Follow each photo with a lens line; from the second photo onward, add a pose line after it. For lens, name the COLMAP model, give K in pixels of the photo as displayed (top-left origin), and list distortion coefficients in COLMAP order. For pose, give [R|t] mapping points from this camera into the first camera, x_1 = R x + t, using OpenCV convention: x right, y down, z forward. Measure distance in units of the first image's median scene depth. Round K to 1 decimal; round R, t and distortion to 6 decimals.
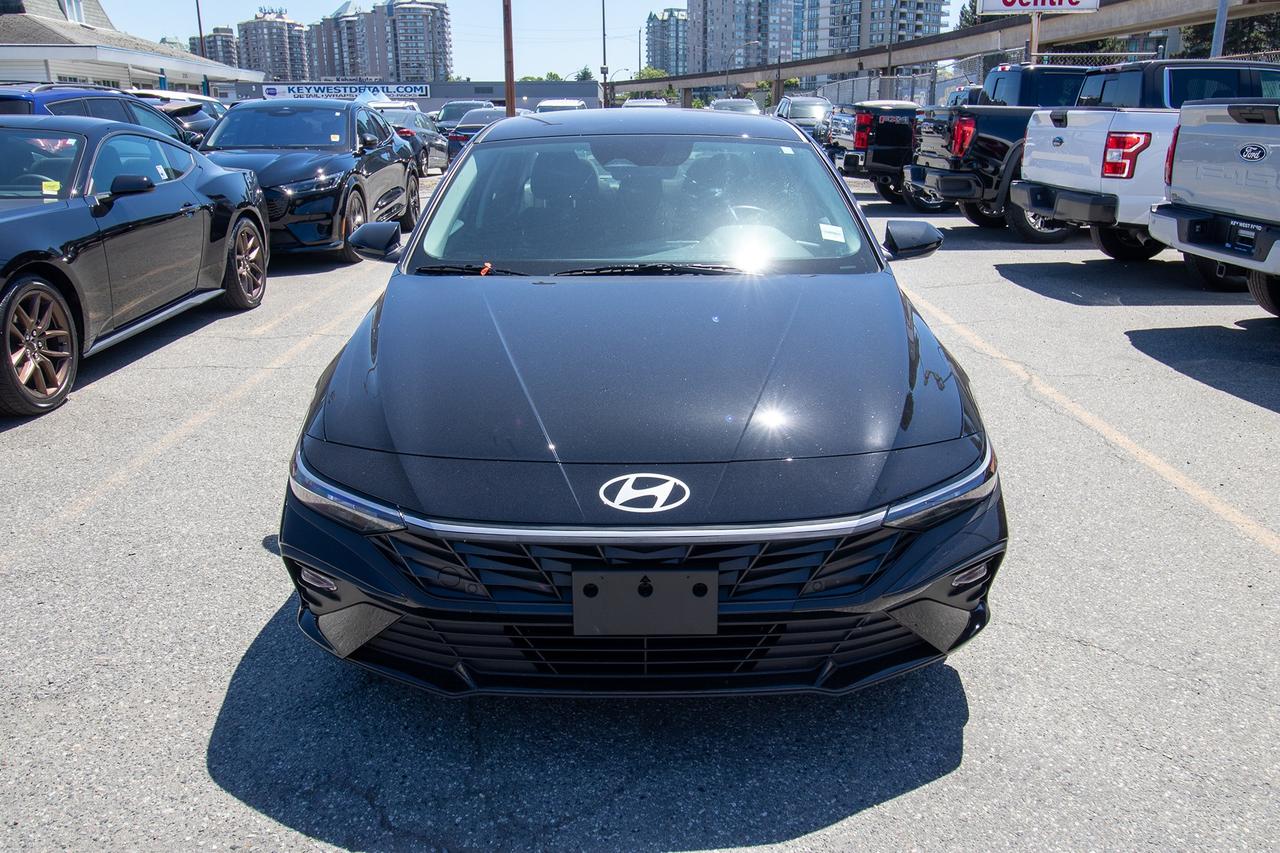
lens RADIAL K [[1010.6, 0, 648.9], [0, 1010.6, 425.2], [0, 0, 1]] dist [0.016906, -0.007713]
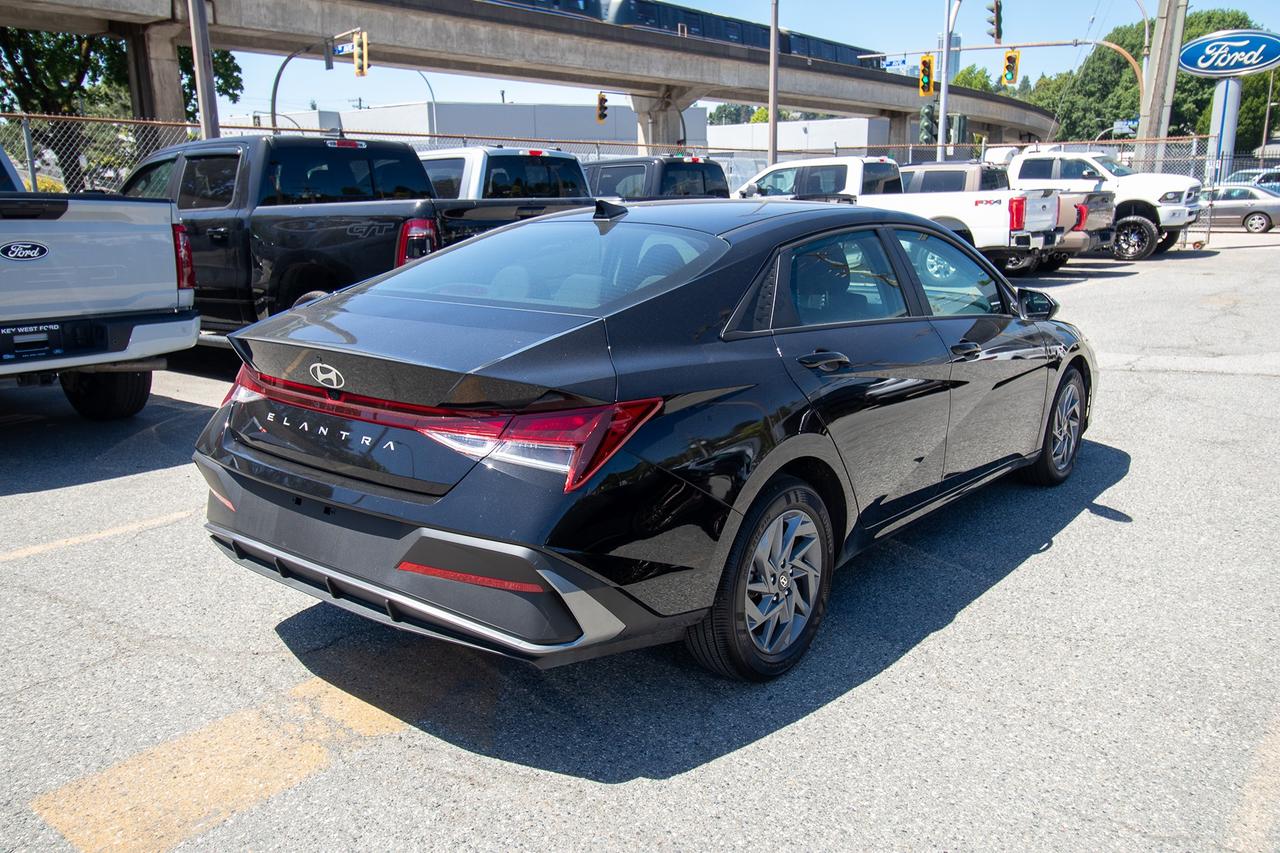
lens RADIAL K [[1010.6, 0, 639.6], [0, 1010.6, 427.6], [0, 0, 1]] dist [0.016906, -0.007713]
pose [[-0.773876, -0.136563, 0.618439, -0.110861], [0.192737, 0.879382, 0.435362, -0.111308], [-0.603298, 0.456112, -0.654211, 0.354806]]
